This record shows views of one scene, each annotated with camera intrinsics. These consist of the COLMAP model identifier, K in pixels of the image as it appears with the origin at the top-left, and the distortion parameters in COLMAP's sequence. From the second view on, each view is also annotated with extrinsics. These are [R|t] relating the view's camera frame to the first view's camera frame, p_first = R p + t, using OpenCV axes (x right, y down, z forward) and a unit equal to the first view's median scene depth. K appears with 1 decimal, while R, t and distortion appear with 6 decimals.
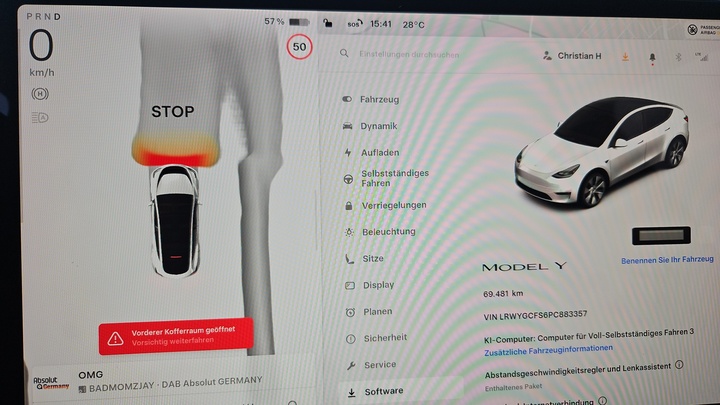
lens RADIAL K [[490.1, 0, 360.0], [0, 490.1, 202.5], [0, 0, 1]] dist [-0.006150, -0.004607]
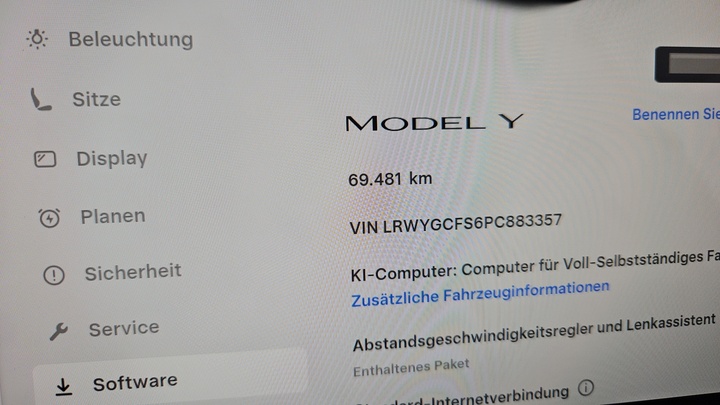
lens RADIAL K [[490.1, 0, 360.0], [0, 490.1, 202.5], [0, 0, 1]] dist [-0.006150, -0.004607]
pose [[0.906443, -0.063539, 0.417521, 0.070907], [-0.066910, 0.954526, 0.290522, 0.078553], [-0.416994, -0.291278, 0.860972, 0.653046]]
